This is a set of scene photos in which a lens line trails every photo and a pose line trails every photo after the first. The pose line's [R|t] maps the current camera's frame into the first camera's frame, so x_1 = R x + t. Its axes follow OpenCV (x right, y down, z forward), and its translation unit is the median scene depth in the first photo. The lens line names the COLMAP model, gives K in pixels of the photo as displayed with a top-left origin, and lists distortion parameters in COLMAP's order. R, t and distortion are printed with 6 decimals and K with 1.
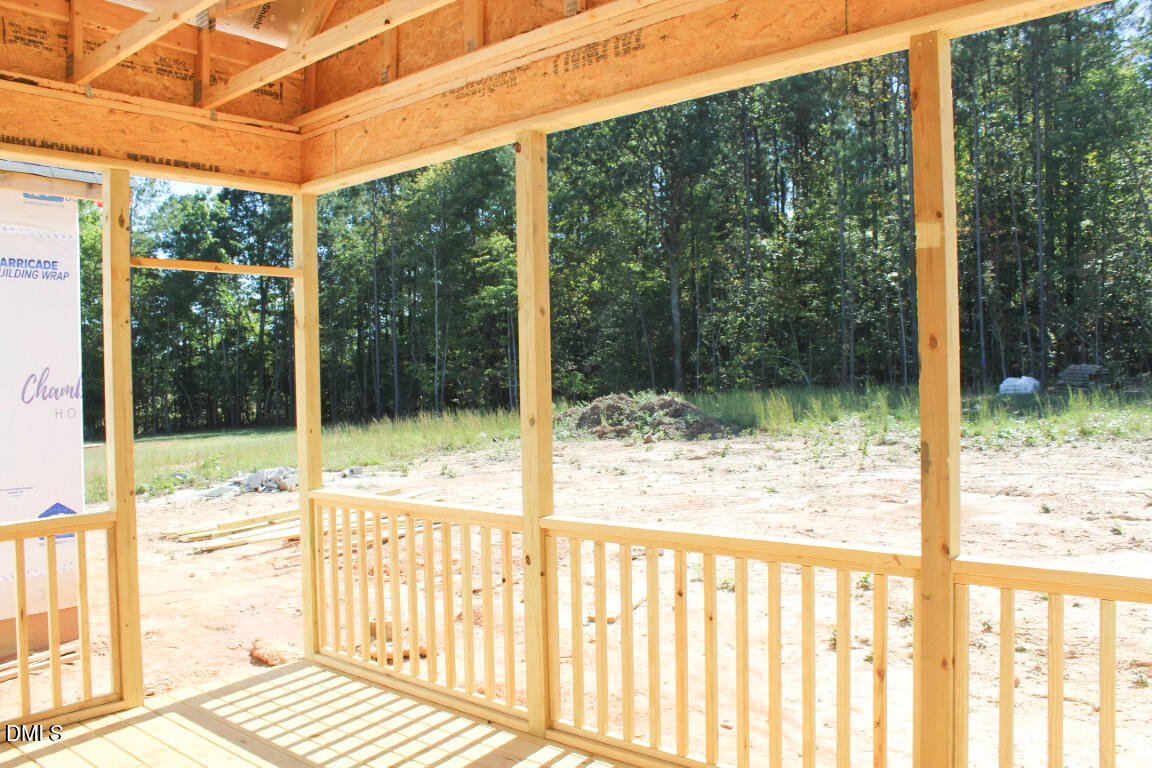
lens RADIAL K [[966.3, 0, 576.7], [0, 966.3, 387.8], [0, 0, 1]] dist [-0.160689, 0.143283]
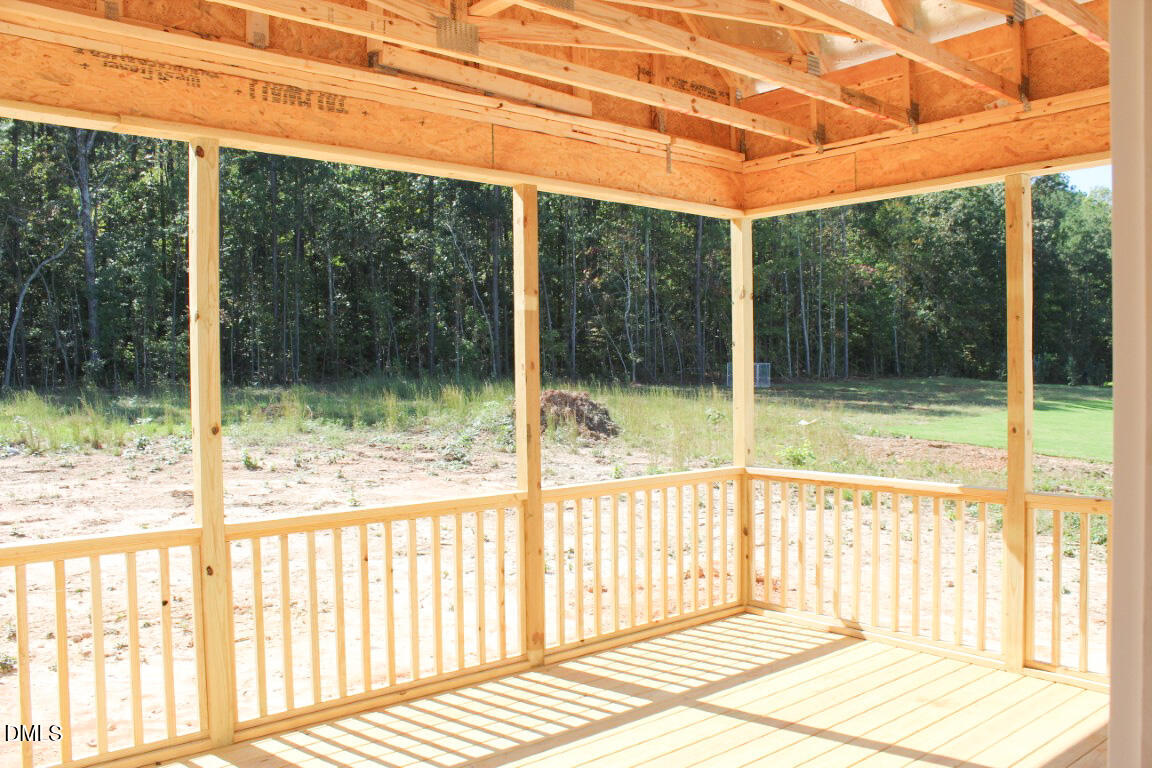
lens RADIAL K [[966.3, 0, 583.1], [0, 966.3, 391.6], [0, 0, 1]] dist [-0.160689, 0.143283]
pose [[0.125490, -0.001878, 0.992093, -0.168921], [0.018359, 0.999831, -0.000430, 0.000235], [-0.991925, 0.018267, 0.125504, 0.086453]]
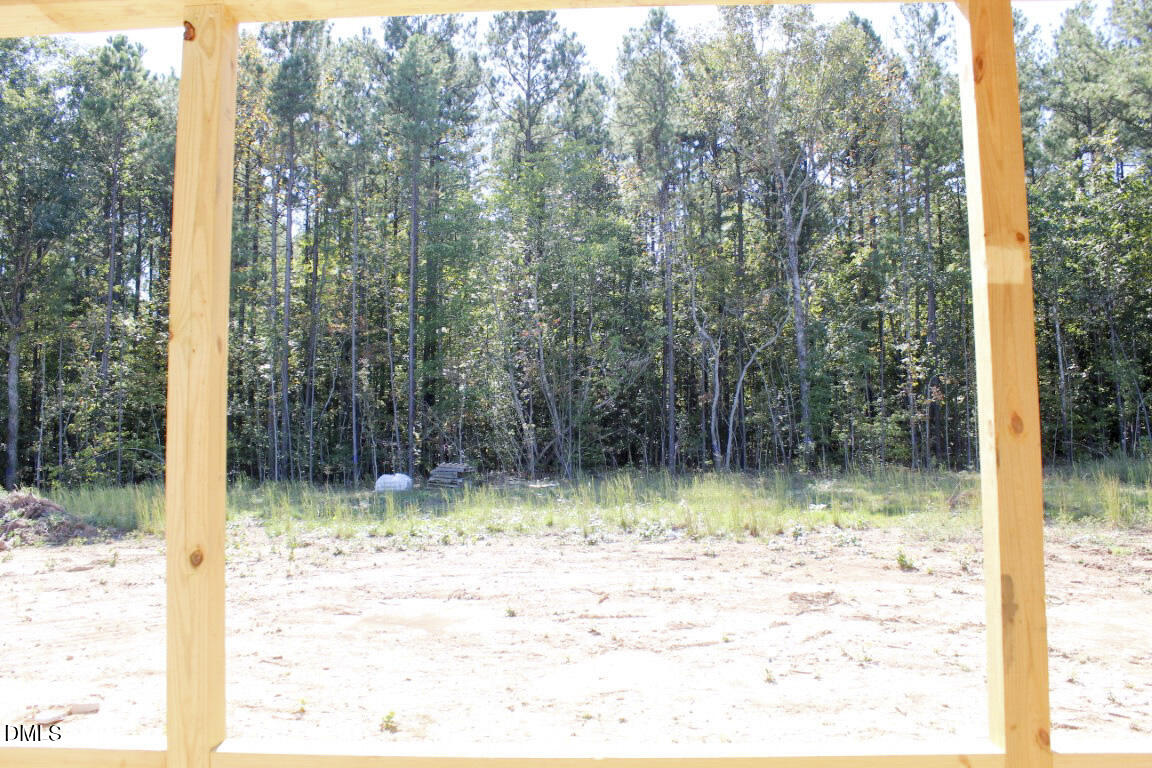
lens RADIAL K [[962.9, 0, 561.4], [0, 962.9, 397.9], [0, 0, 1]] dist [-0.128408, 0.063384]
pose [[0.787674, 0.054833, 0.613647, -0.035335], [0.000417, 0.995984, -0.089532, -0.001044], [-0.616092, 0.070778, 0.784488, 0.085207]]
